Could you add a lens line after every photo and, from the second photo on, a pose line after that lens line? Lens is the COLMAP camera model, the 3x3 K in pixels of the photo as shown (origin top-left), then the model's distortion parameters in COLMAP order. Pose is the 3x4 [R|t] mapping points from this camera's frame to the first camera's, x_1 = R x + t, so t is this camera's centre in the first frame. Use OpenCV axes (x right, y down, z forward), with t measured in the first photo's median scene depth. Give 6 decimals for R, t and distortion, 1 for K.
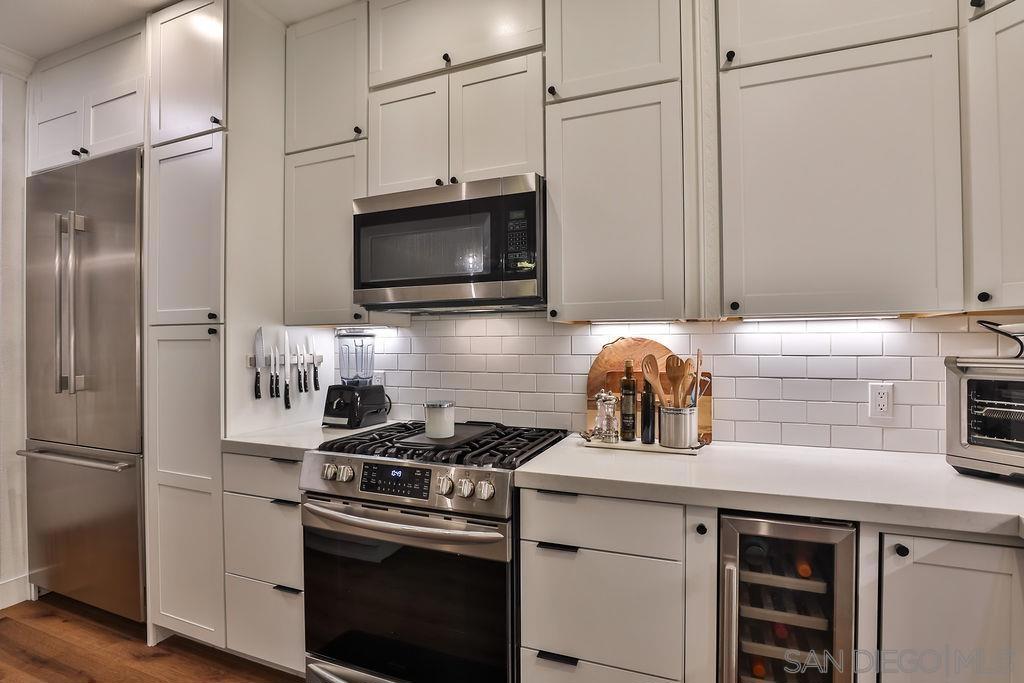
lens RADIAL K [[496.1, 0, 512.3], [0, 496.1, 339.0], [0, 0, 1]] dist [-0.034769, 0.005558]
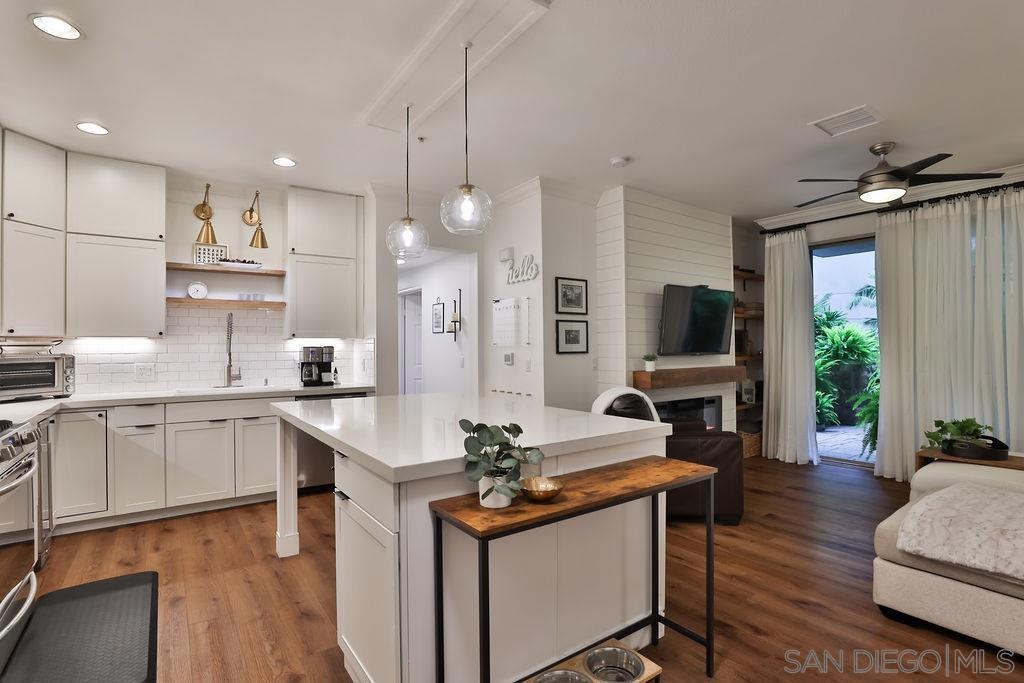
lens RADIAL K [[493.6, 0, 516.6], [0, 493.6, 342.5], [0, 0, 1]] dist [-0.047168, 0.012897]
pose [[-0.844173, 0.013537, 0.535900, -1.886967], [0.005339, 0.999844, -0.016846, 0.022379], [-0.536045, -0.011359, -0.844113, 1.204778]]
